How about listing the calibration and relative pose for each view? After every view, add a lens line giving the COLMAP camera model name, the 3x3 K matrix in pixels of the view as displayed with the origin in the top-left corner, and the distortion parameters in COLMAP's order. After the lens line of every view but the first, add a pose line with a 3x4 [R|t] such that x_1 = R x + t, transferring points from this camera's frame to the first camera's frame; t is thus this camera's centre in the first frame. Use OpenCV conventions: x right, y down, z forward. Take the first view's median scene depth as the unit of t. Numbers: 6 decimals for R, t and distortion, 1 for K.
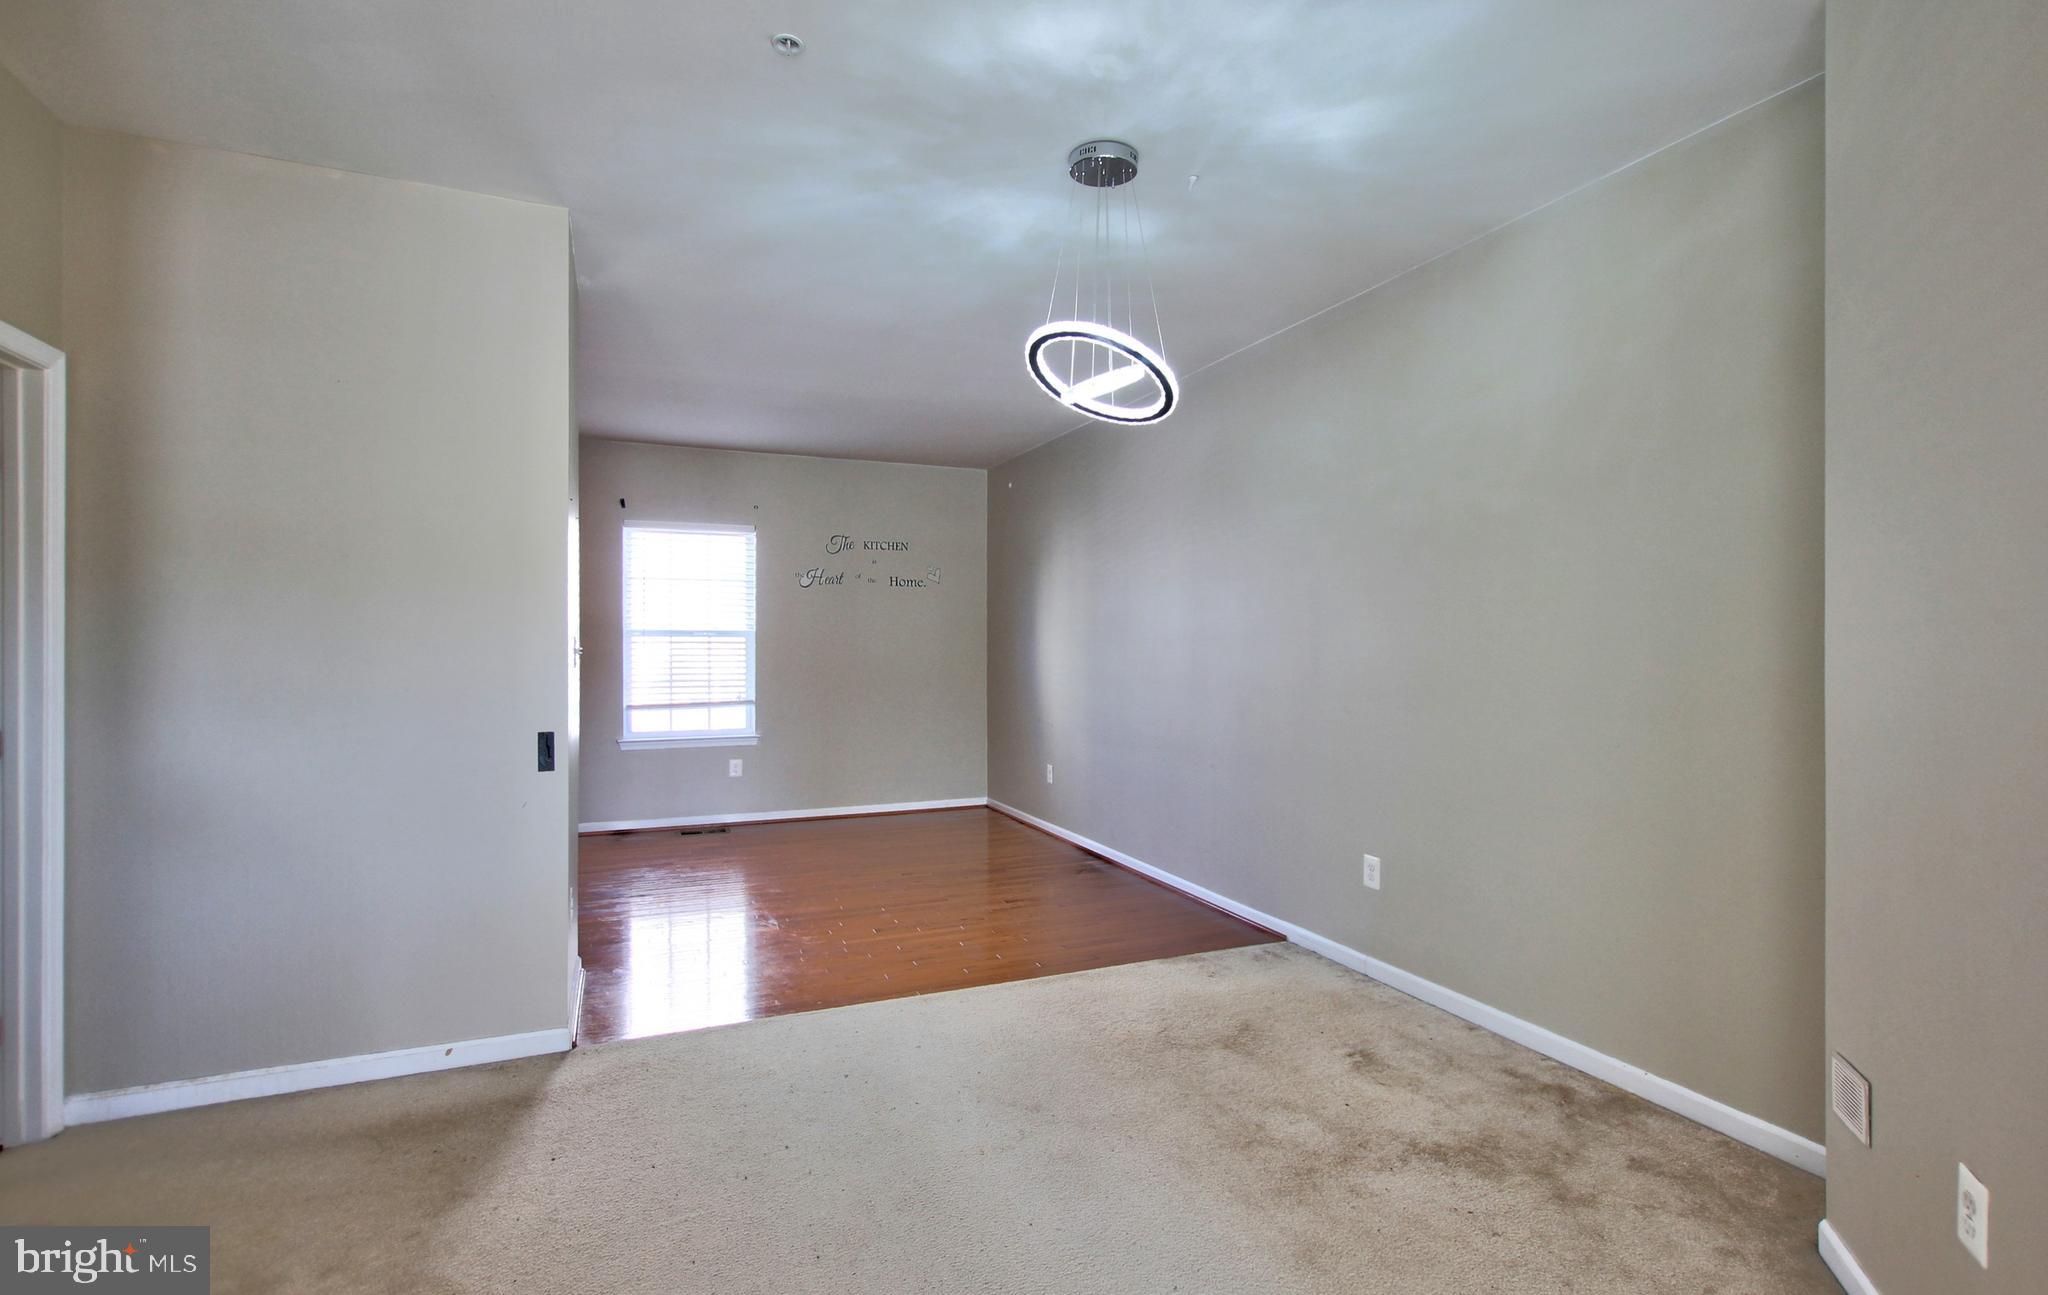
lens RADIAL K [[944.3, 0, 1023.8], [0, 944.3, 647.2], [0, 0, 1]] dist [0.002440, 0.000635]
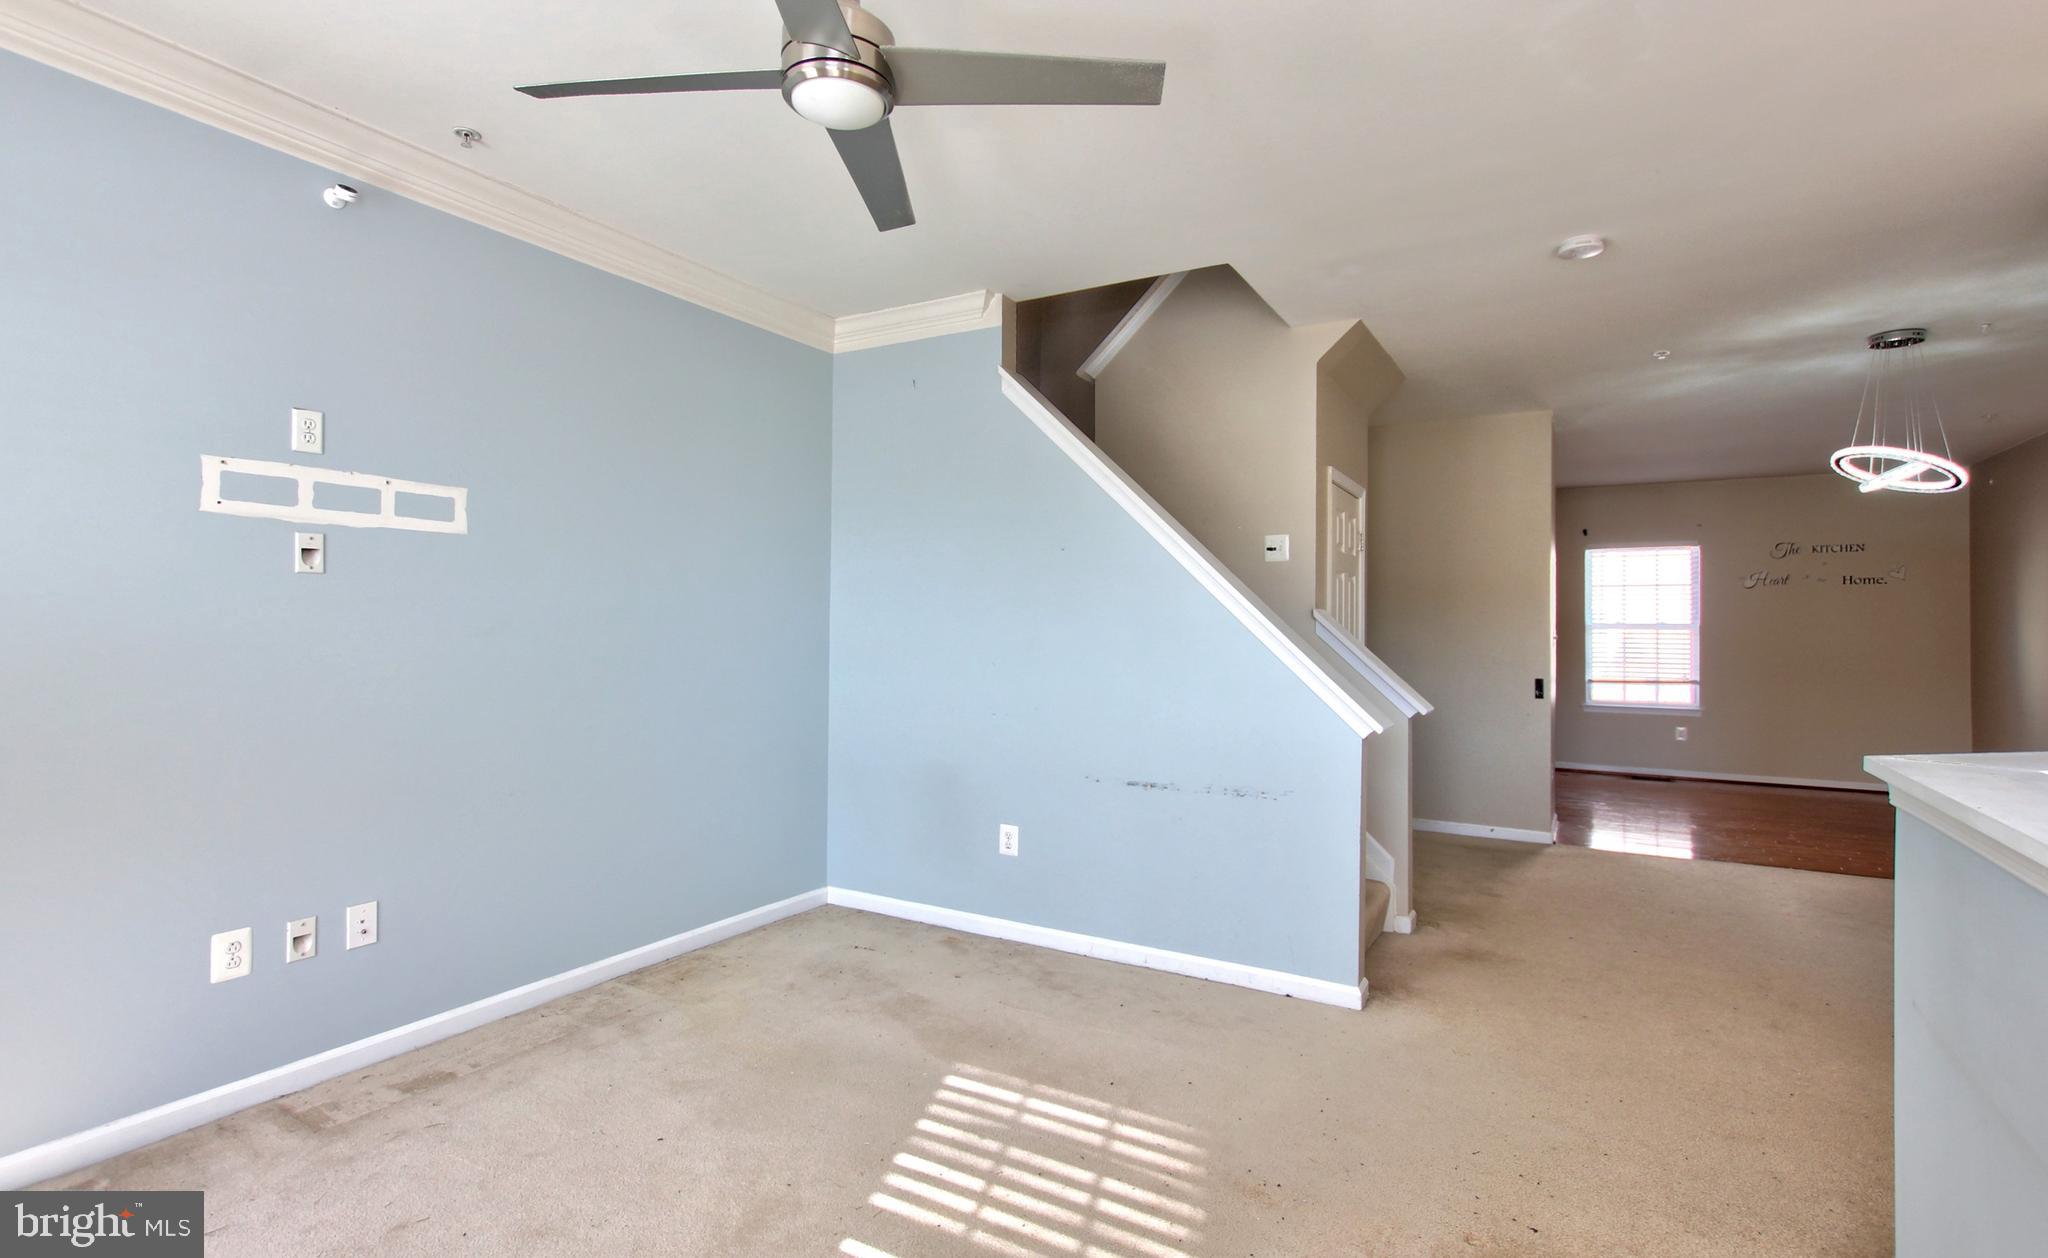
lens RADIAL K [[975.3, 0, 1019.5], [0, 975.3, 613.5], [0, 0, 1]] dist [0.006949, 0.000655]
pose [[0.595565, -0.007584, -0.803271, 0.263815], [-0.011410, 0.999775, -0.017899, 0.001622], [0.803226, 0.019825, 0.595344, -0.588804]]
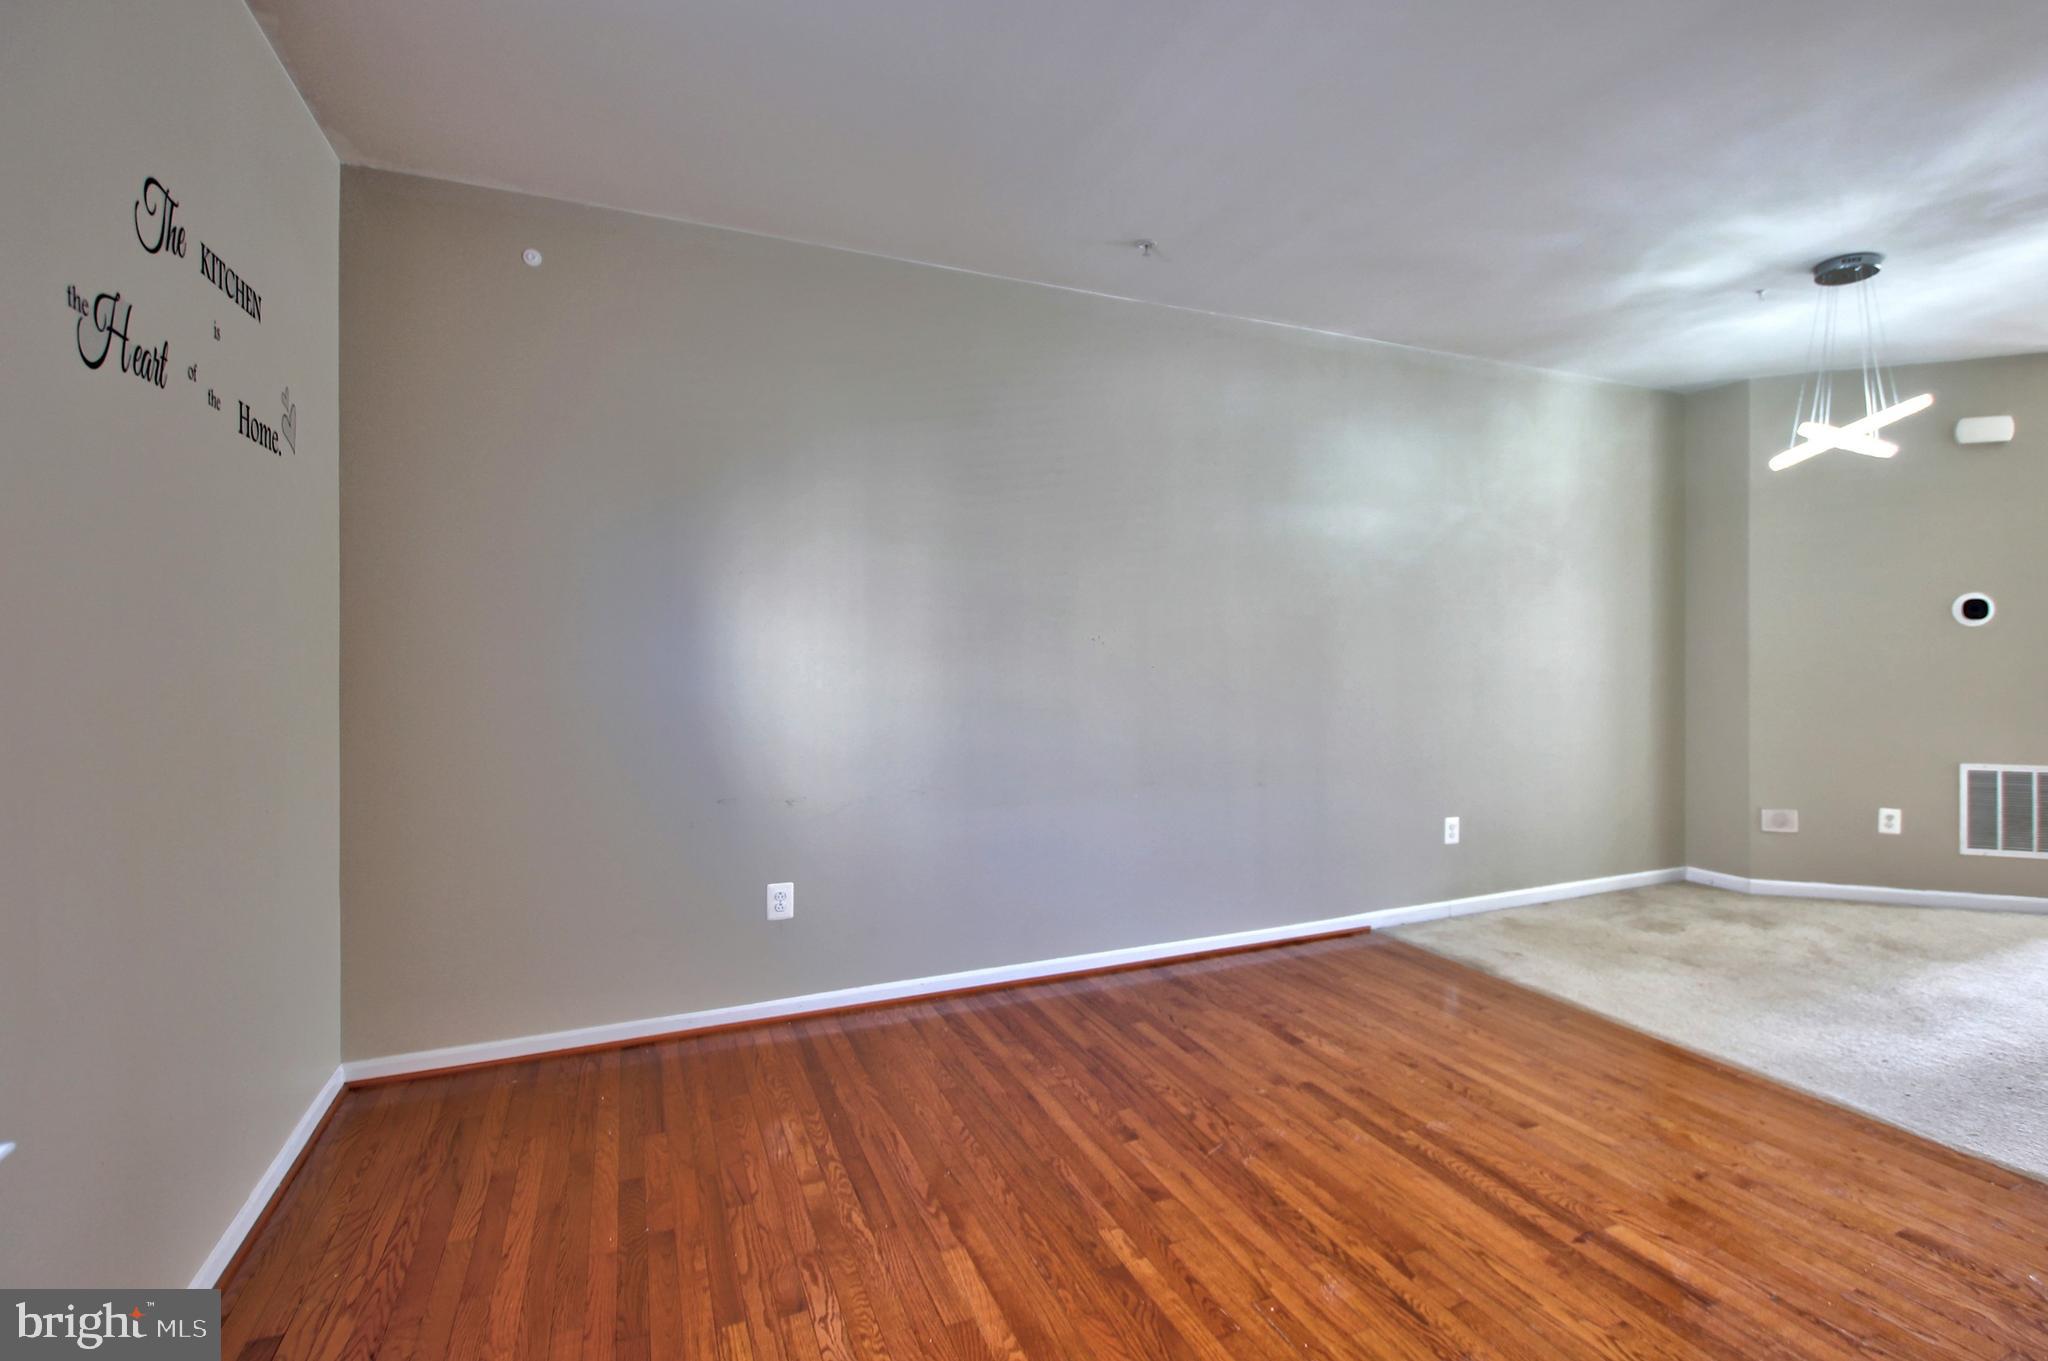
lens RADIAL K [[978.8, 0, 1063.0], [0, 978.8, 655.3], [0, 0, 1]] dist [0.005209, -0.000965]
pose [[-0.025546, 0.001829, 0.999672, -0.626497], [0.006286, 0.999979, -0.001669, 0.005779], [-0.999654, 0.006241, -0.025557, 1.076231]]
